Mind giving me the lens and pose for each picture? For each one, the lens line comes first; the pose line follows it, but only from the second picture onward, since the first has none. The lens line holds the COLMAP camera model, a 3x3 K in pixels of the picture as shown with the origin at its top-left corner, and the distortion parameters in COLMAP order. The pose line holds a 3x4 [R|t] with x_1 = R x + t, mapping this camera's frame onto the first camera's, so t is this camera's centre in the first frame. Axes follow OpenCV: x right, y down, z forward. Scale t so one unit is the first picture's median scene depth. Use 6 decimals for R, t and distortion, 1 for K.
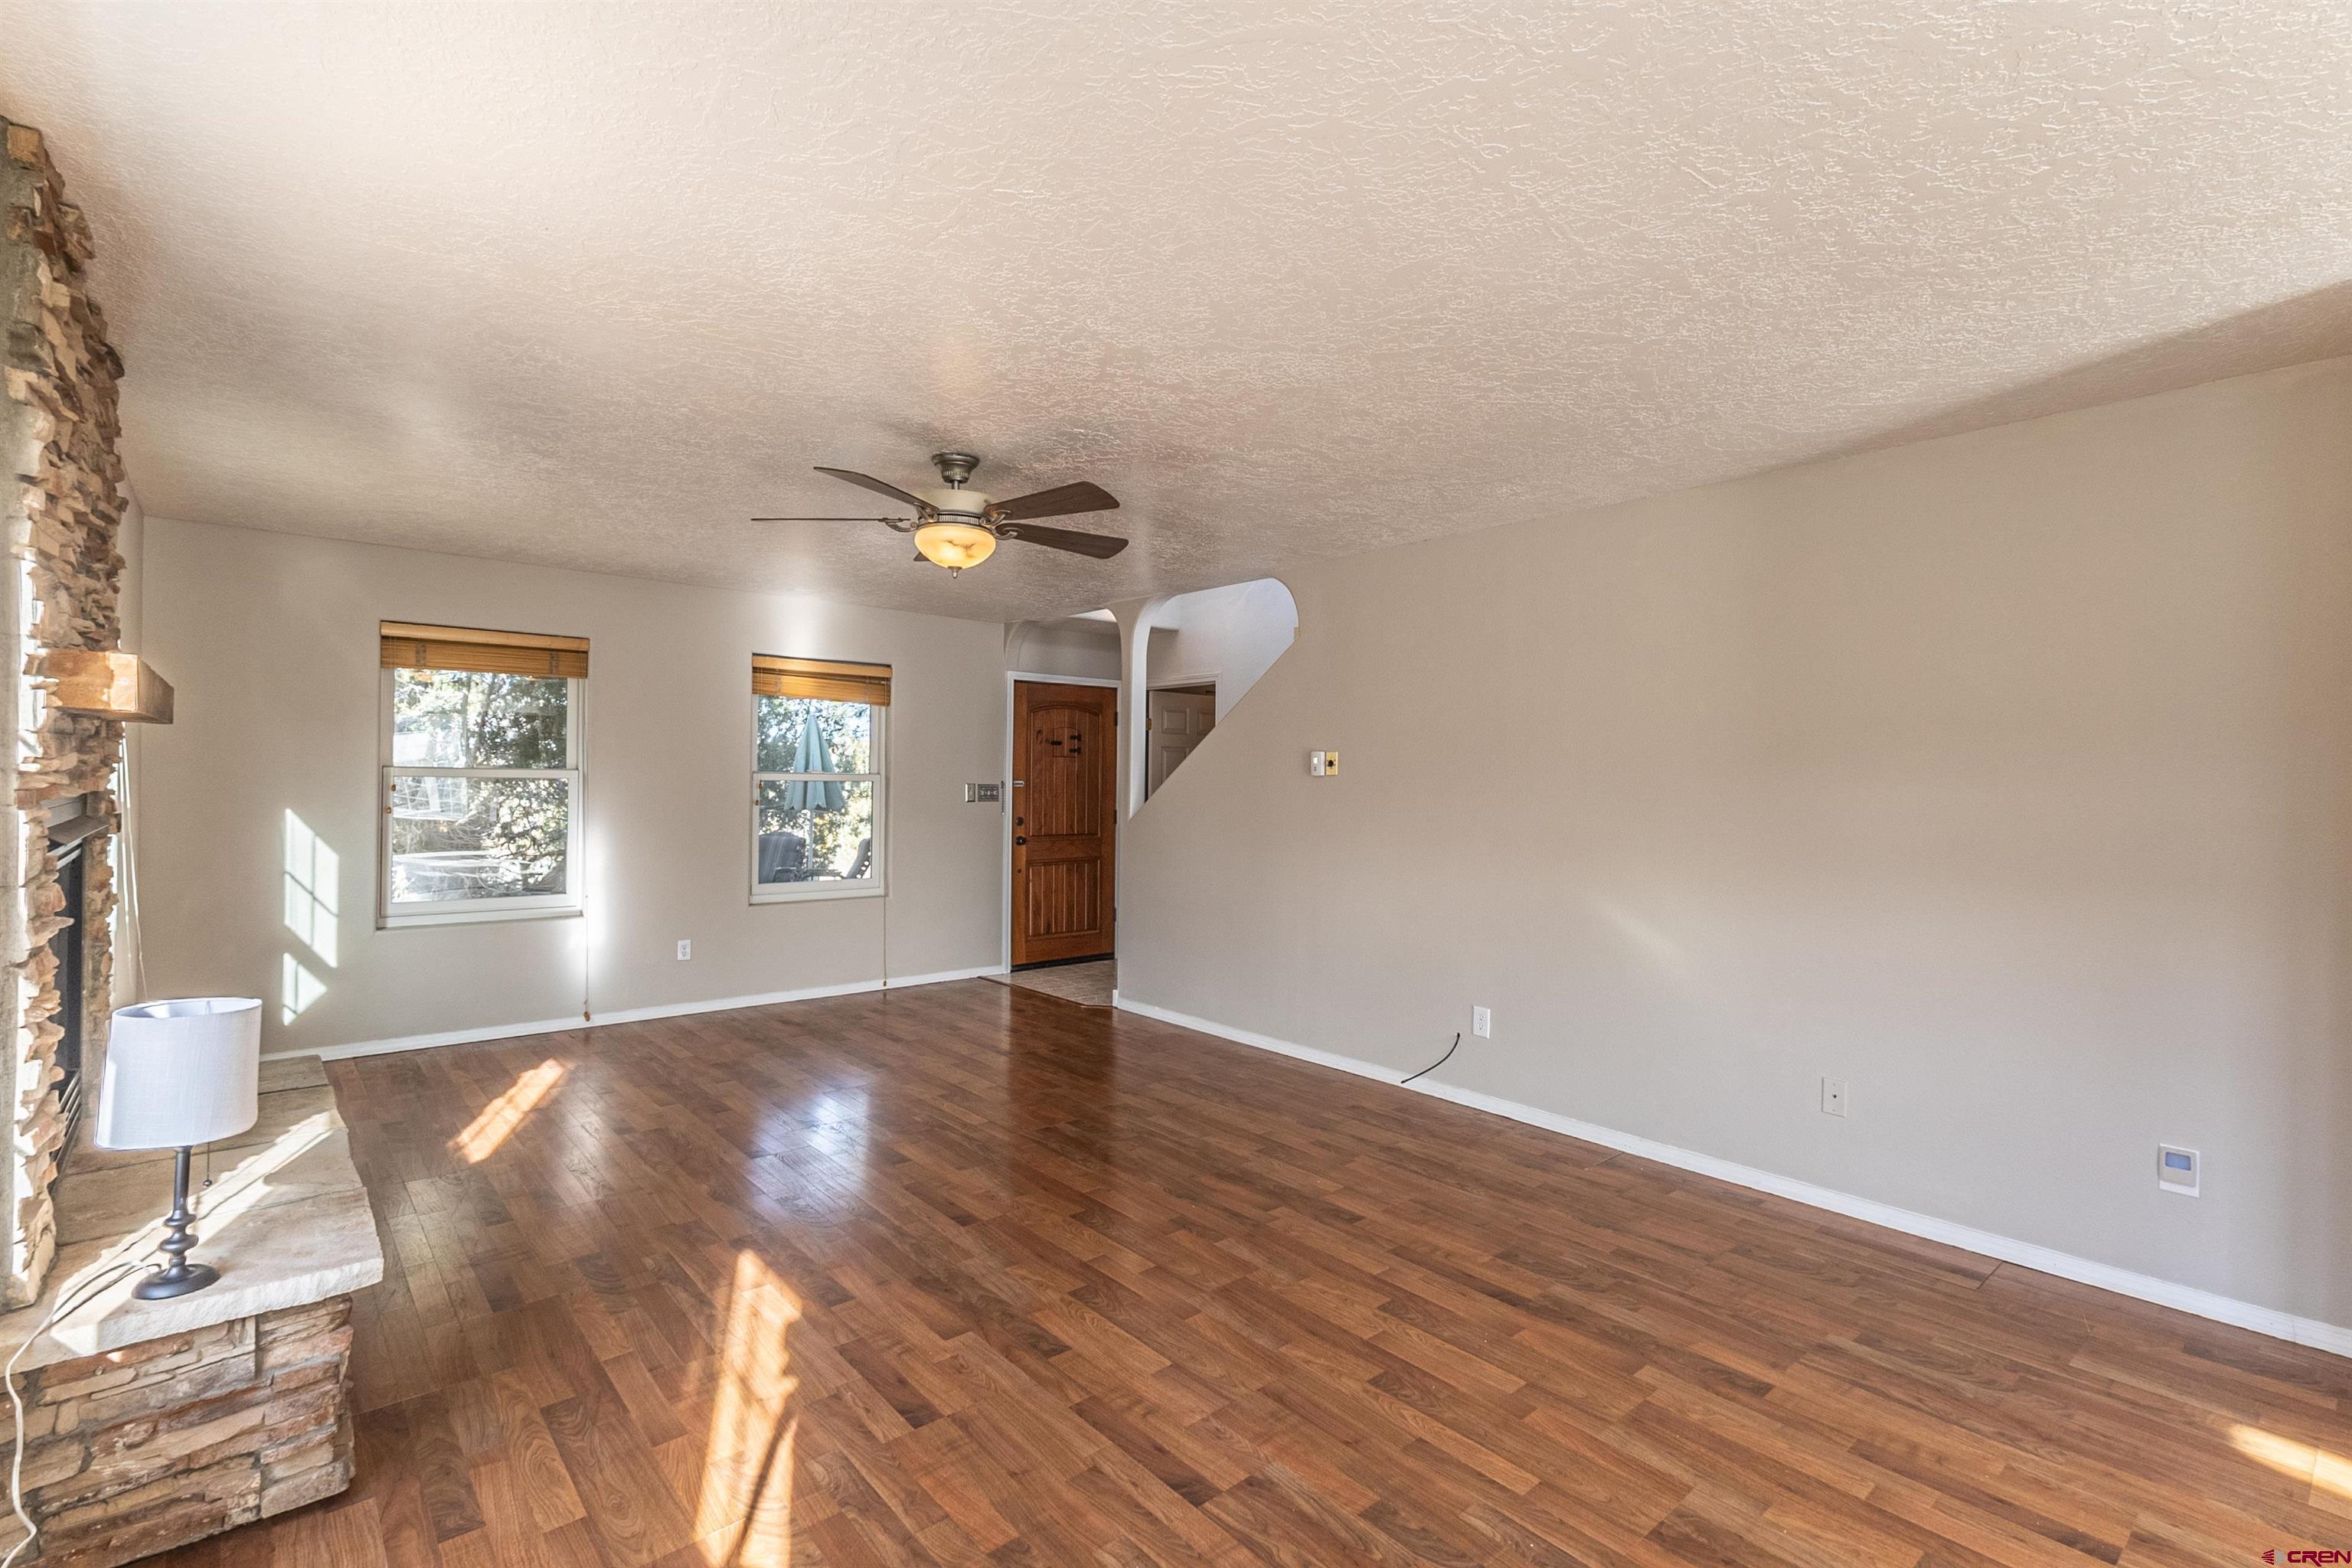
lens RADIAL K [[1074.5, 0, 1174.6], [0, 1074.5, 785.1], [0, 0, 1]] dist [0.024368, -0.002033]
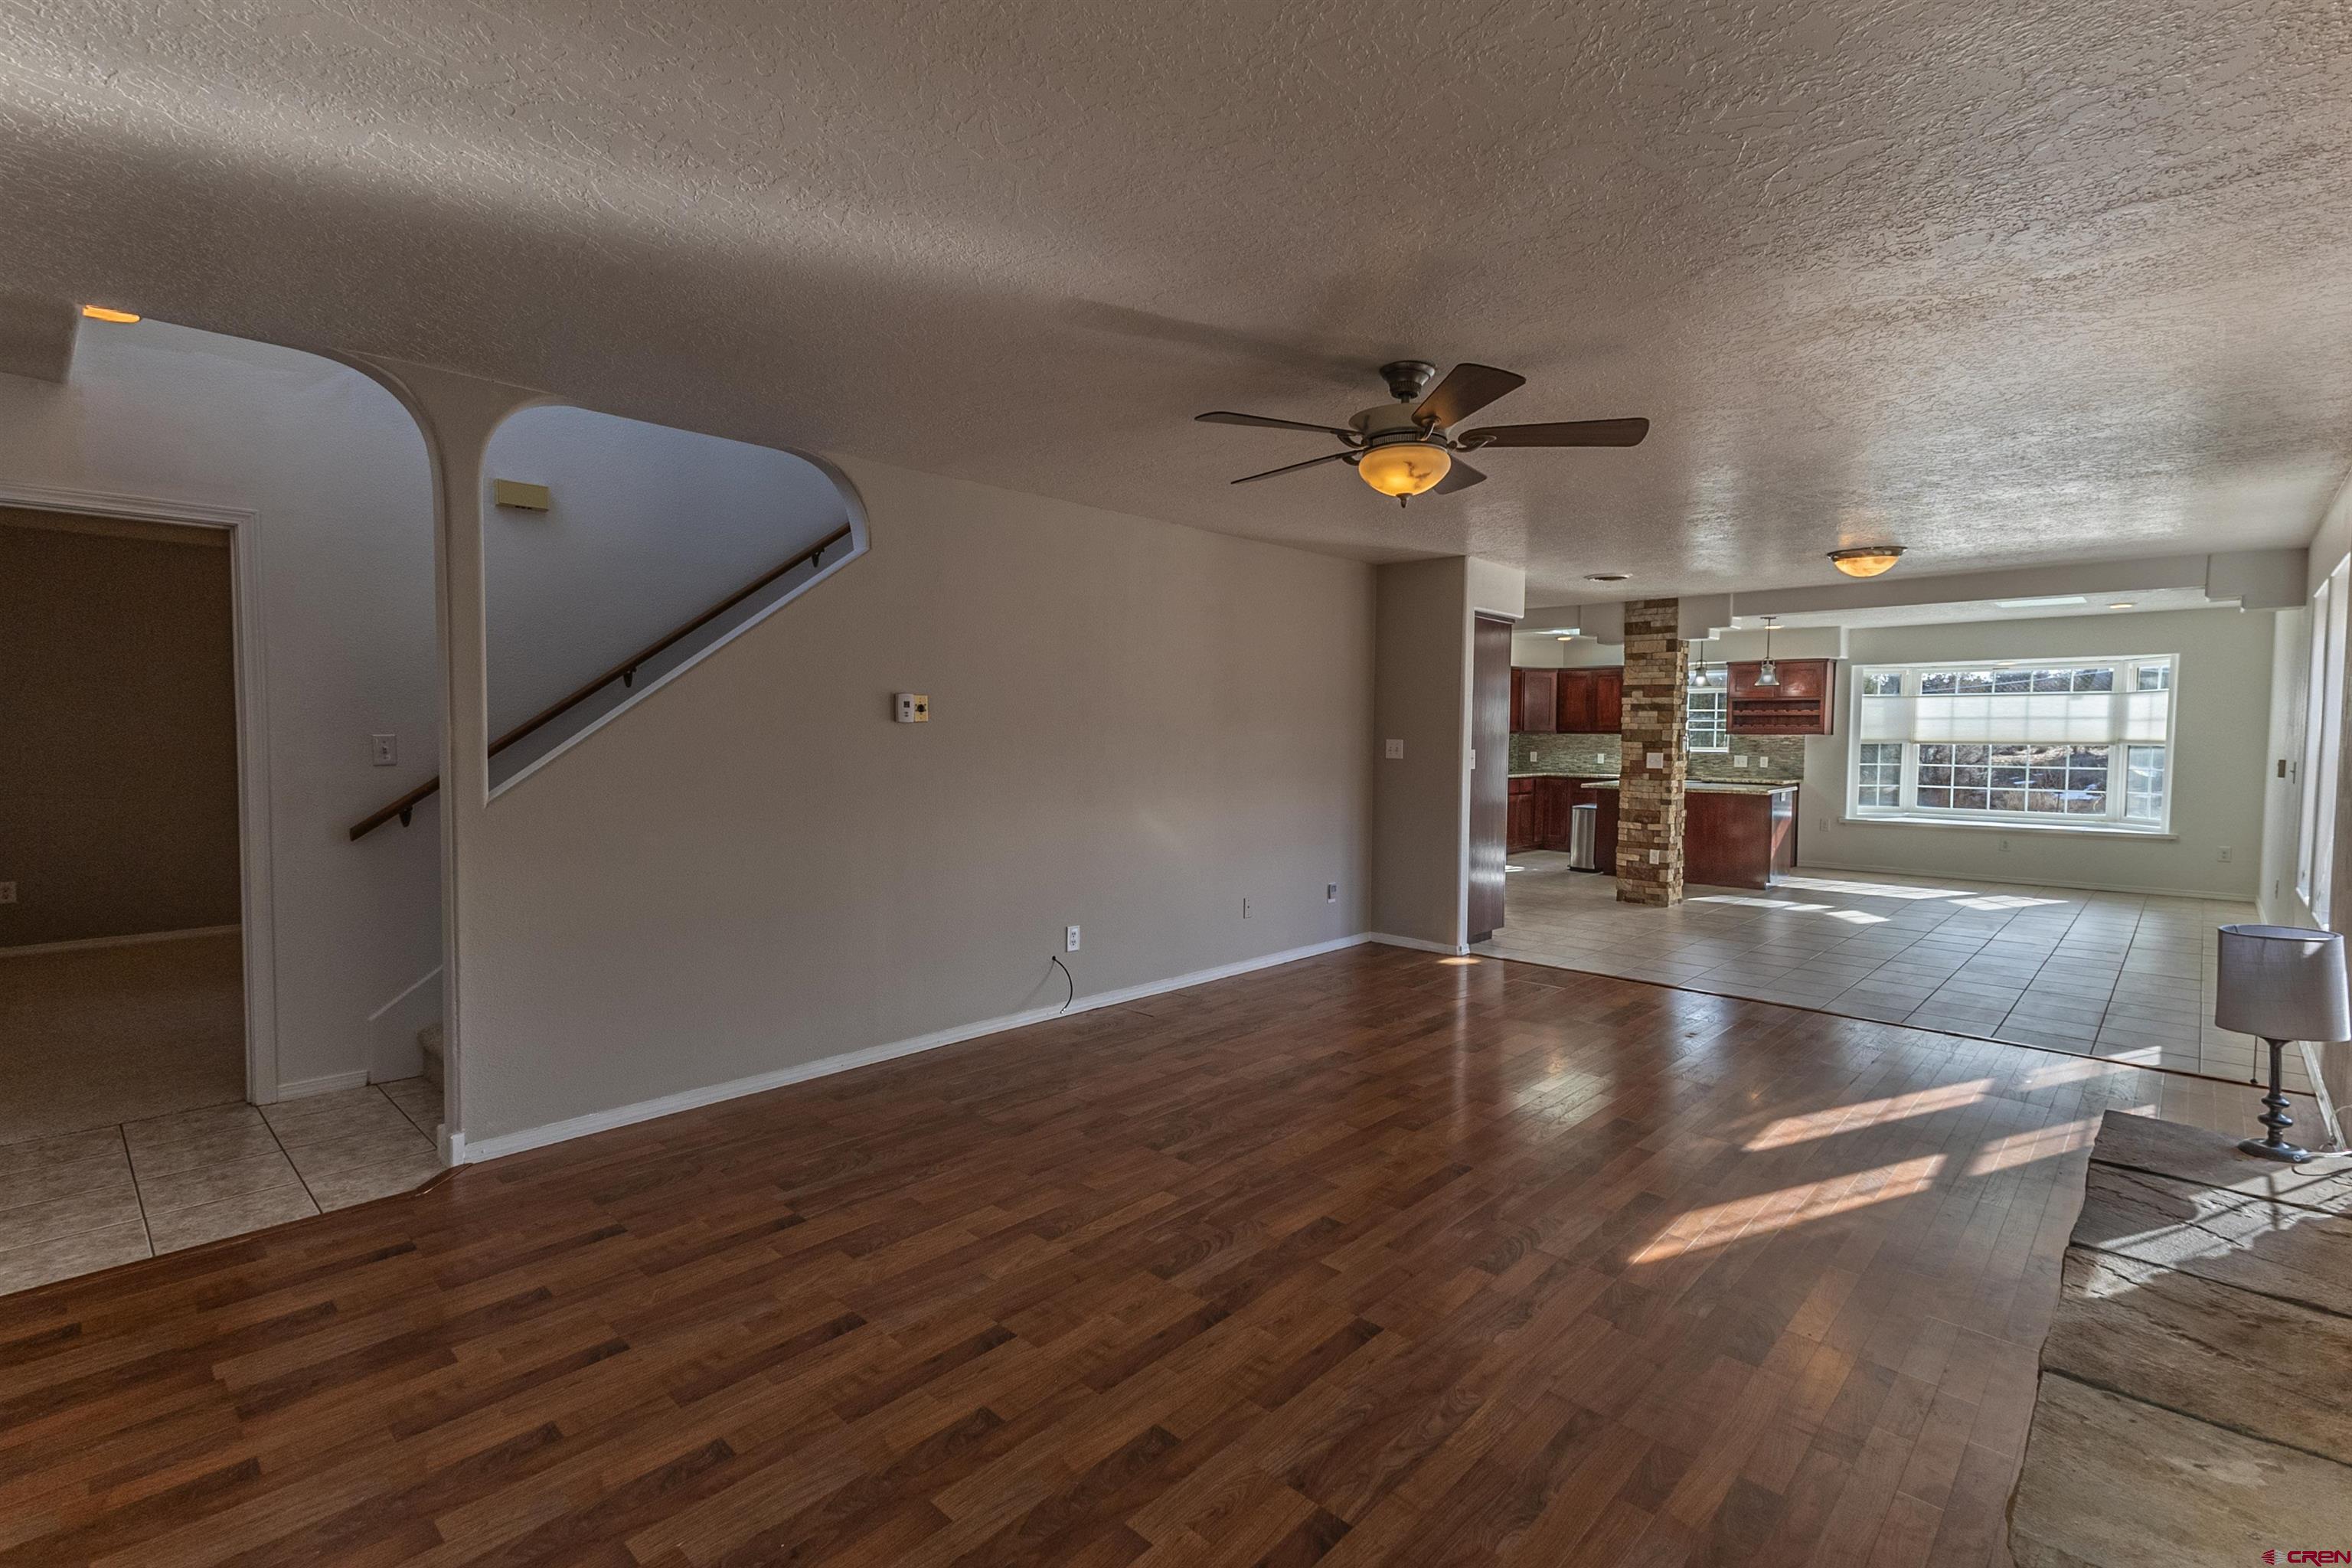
lens RADIAL K [[1074.5, 0, 1172.1], [0, 1074.5, 781.1], [0, 0, 1]] dist [0.024368, -0.002033]
pose [[-0.112380, -0.058059, 0.991968, -0.812304], [-0.006837, 0.998313, 0.057656, -0.014040], [-0.993642, -0.000303, -0.112587, 0.974358]]
